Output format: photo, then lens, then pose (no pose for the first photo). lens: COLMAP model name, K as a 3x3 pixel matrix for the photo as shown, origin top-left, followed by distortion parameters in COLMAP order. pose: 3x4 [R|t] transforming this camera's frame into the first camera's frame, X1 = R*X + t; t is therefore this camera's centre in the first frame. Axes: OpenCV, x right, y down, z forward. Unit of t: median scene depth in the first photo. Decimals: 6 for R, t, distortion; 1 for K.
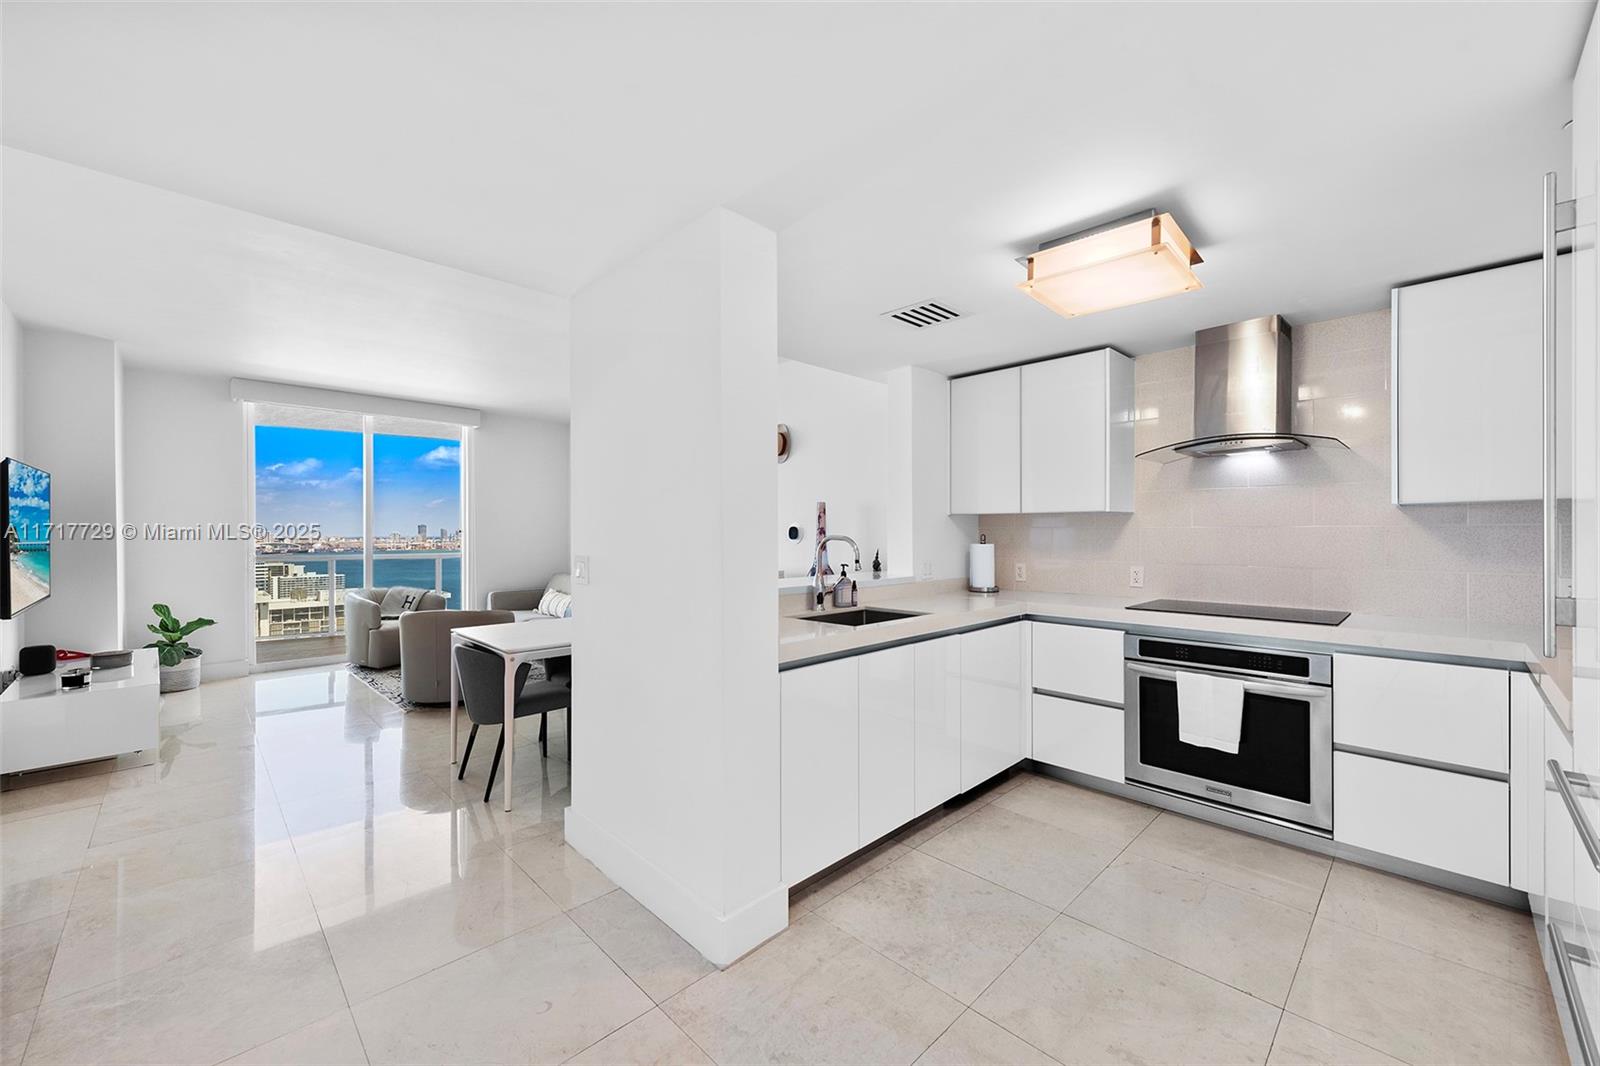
lens RADIAL K [[622.5, 0, 800.0], [0, 622.5, 533.0], [0, 0, 1]] dist [0.009271, 0.000011]
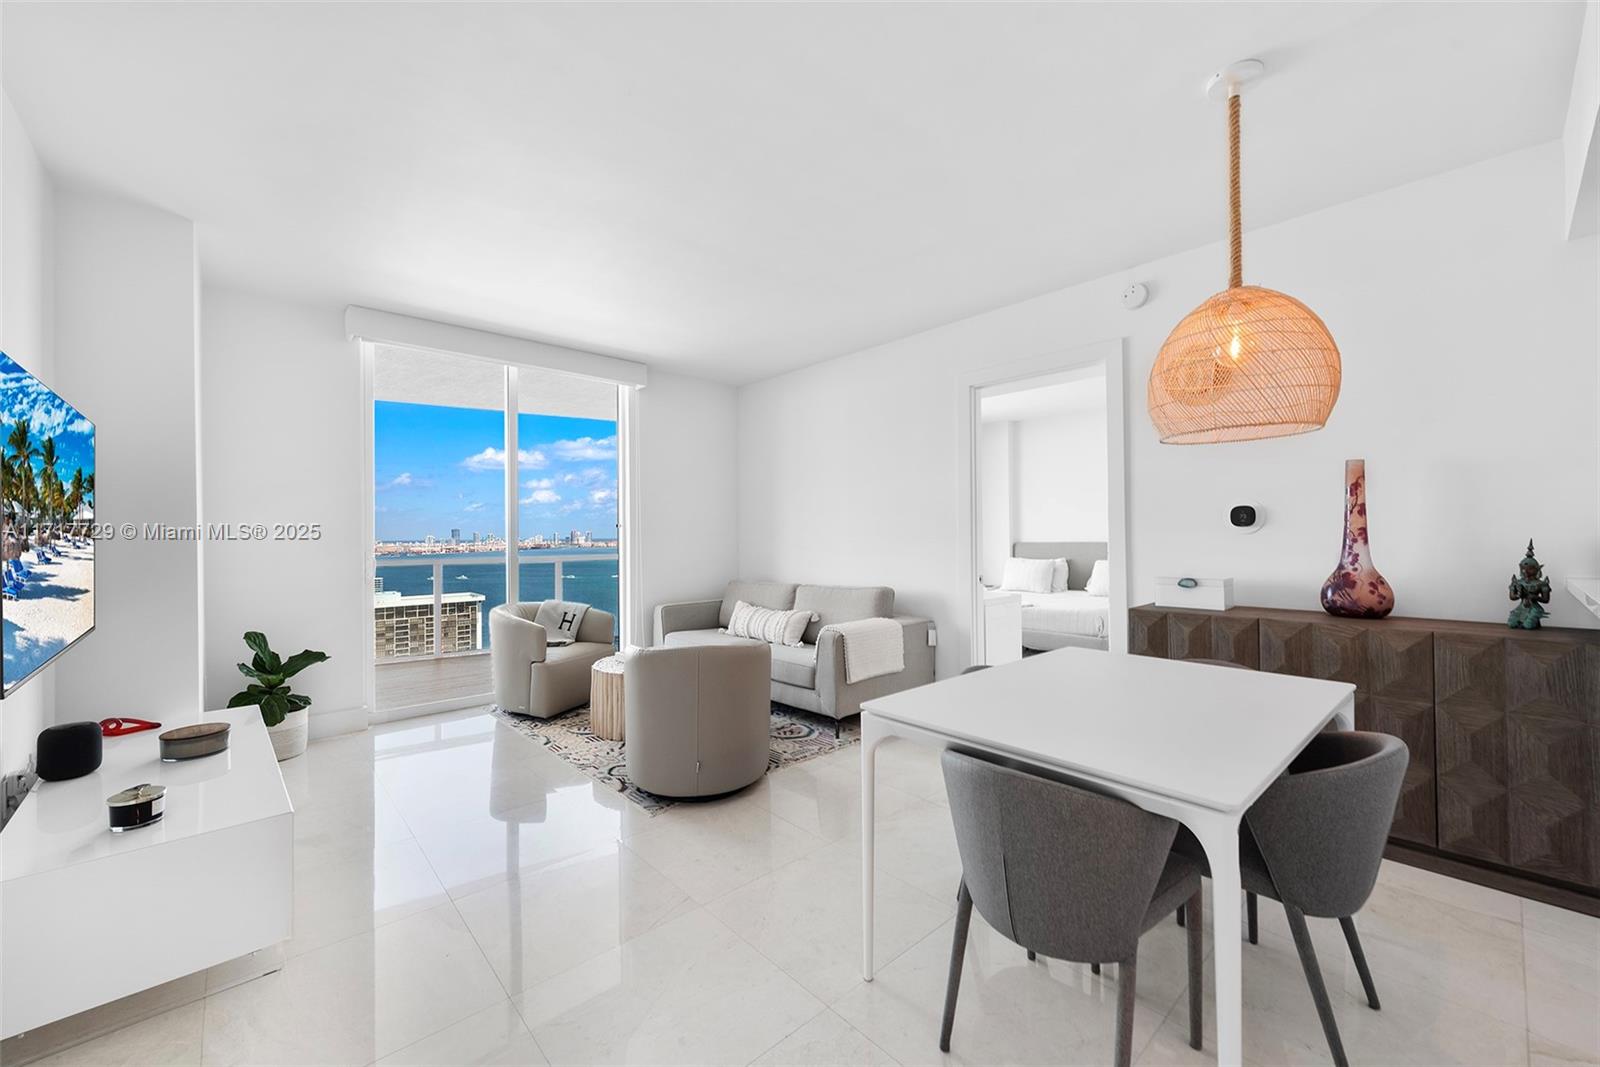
lens RADIAL K [[622.5, 0, 800.0], [0, 622.5, 533.5], [0, 0, 1]] dist [0.009271, 0.000011]
pose [[0.999175, -0.008211, -0.039768, -0.645493], [0.008161, 0.999966, -0.001432, 0.021684], [0.039778, 0.001106, 0.999208, 0.559566]]
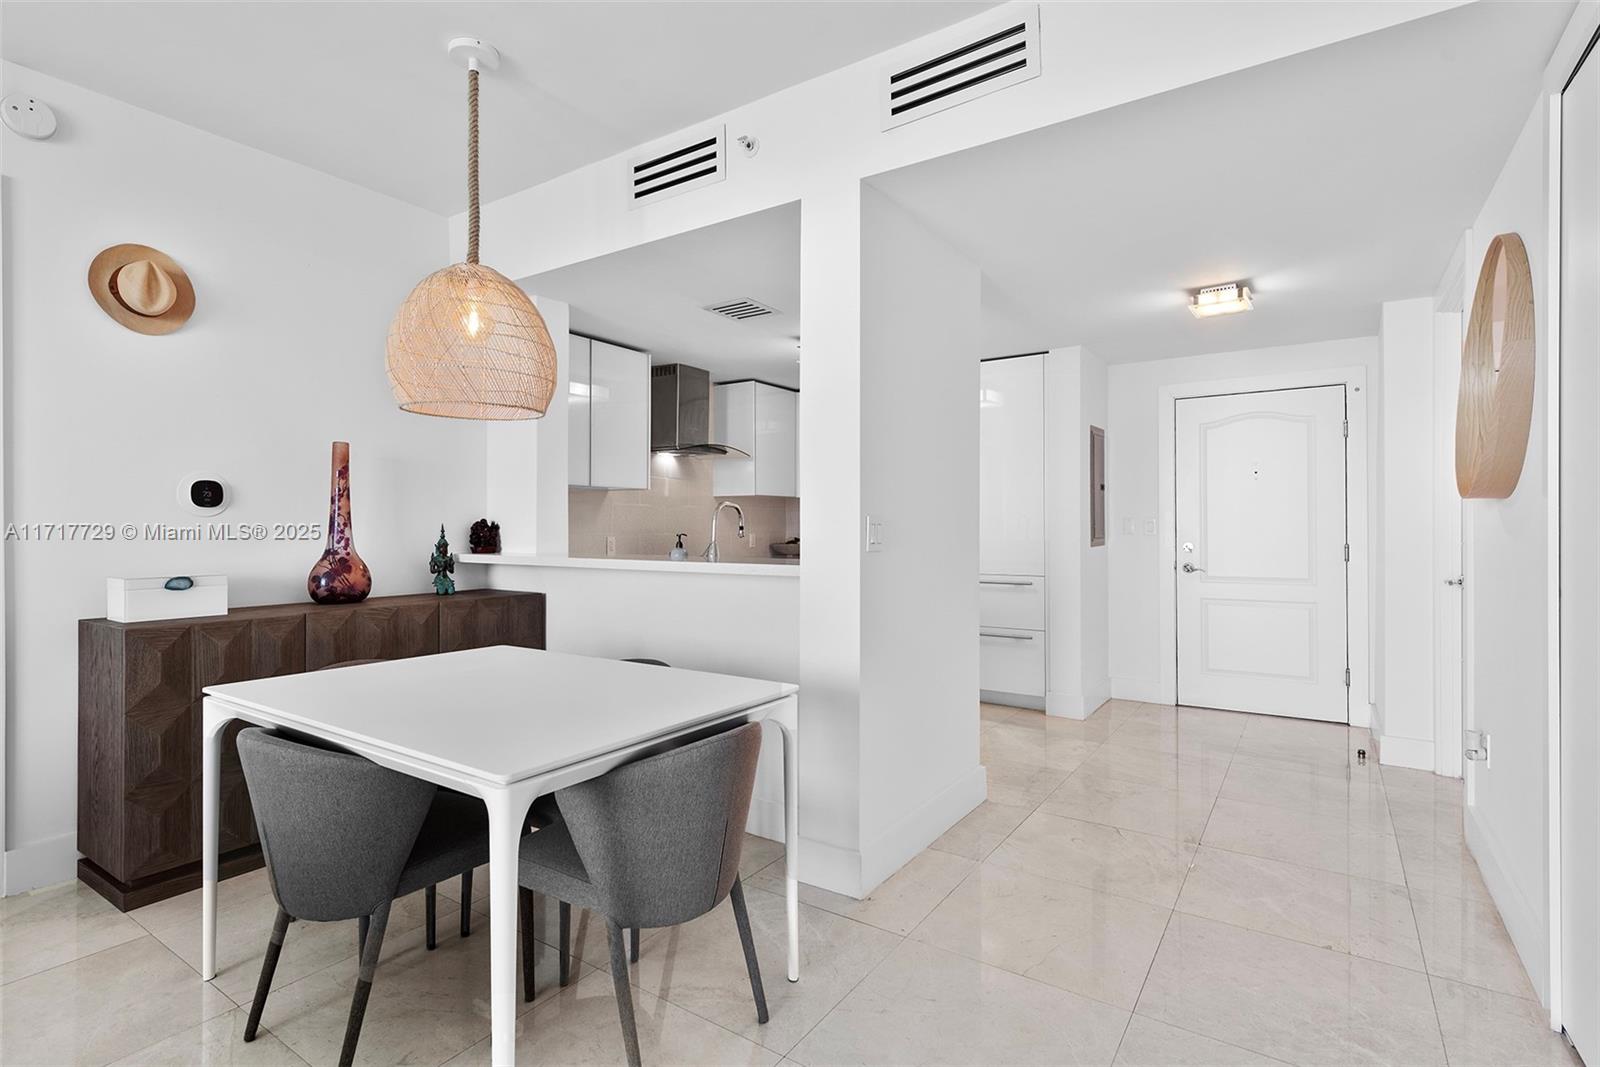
lens RADIAL K [[772.5, 0, 803.2], [0, 772.5, 529.0], [0, 0, 1]] dist [0.001281, 0.000149]
pose [[-0.196007, -0.000427, 0.980602, -1.039923], [0.001073, 0.999999, 0.000650, 0.041031], [-0.980602, 0.001179, -0.196007, 1.021481]]
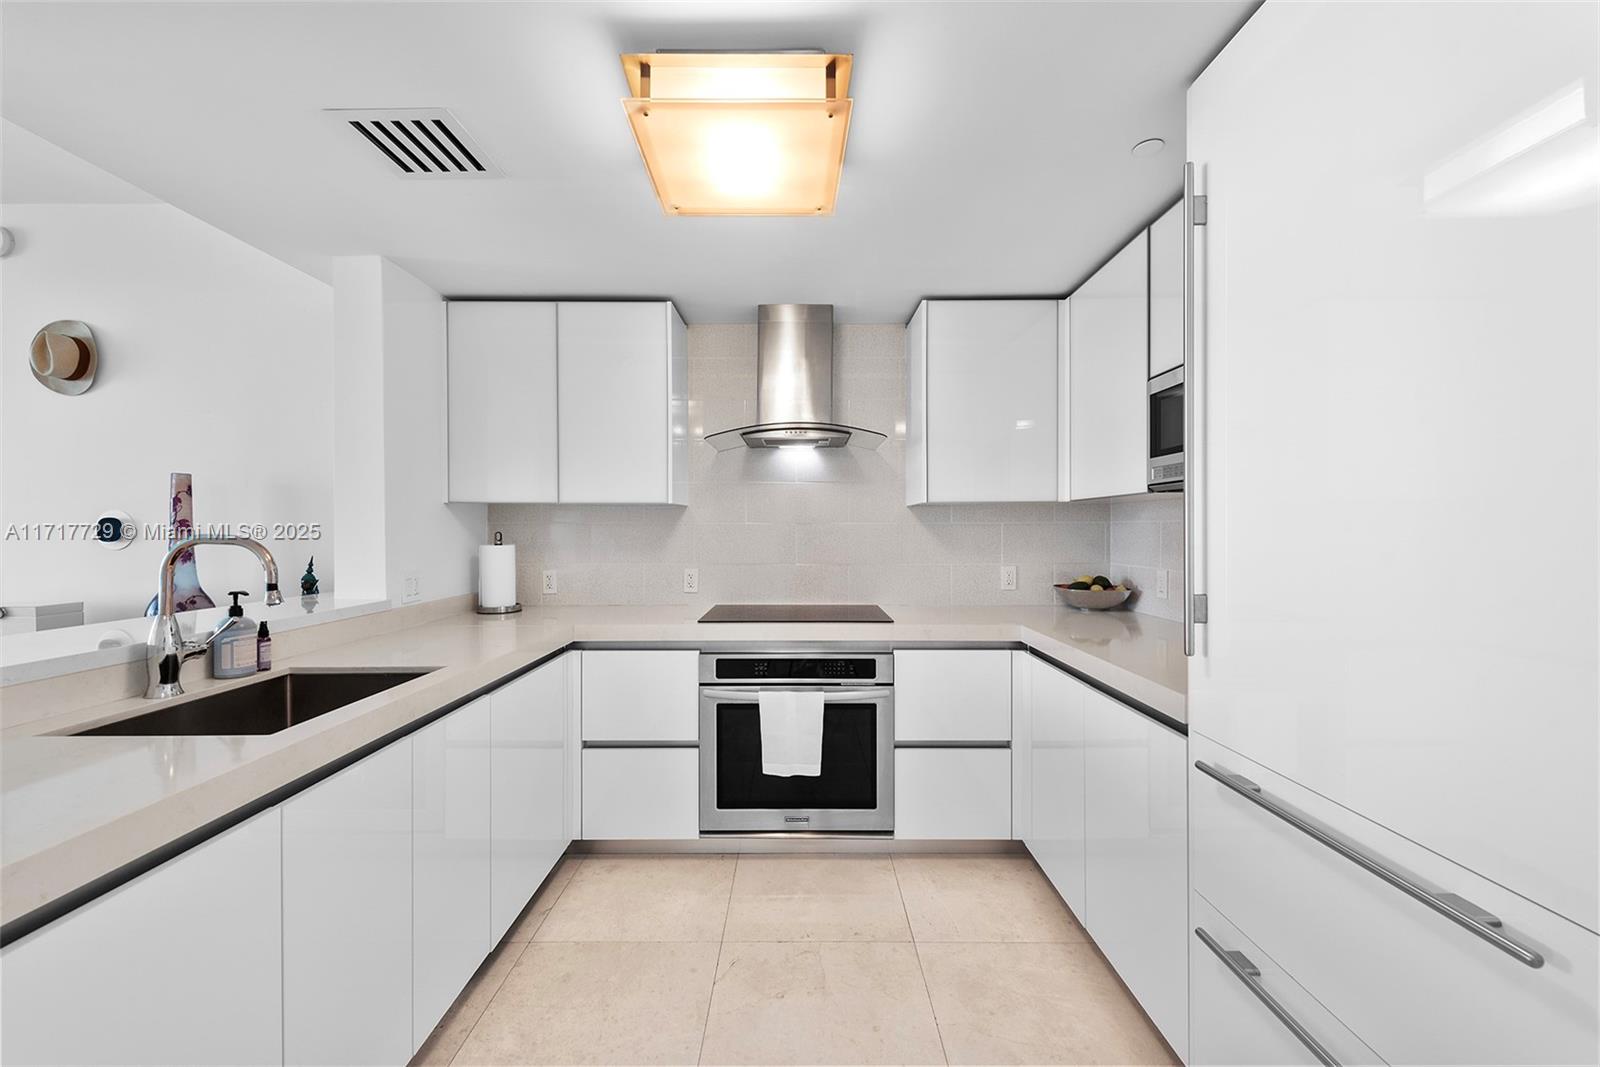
lens RADIAL K [[652.5, 0, 812.9], [0, 652.5, 532.7], [0, 0, 1]] dist [0.005059, -0.000134]
pose [[0.703054, -0.003207, 0.711129, 0.020159], [0.000333, 0.999991, 0.004181, 0.000222], [-0.711136, -0.002703, 0.703049, 0.277756]]
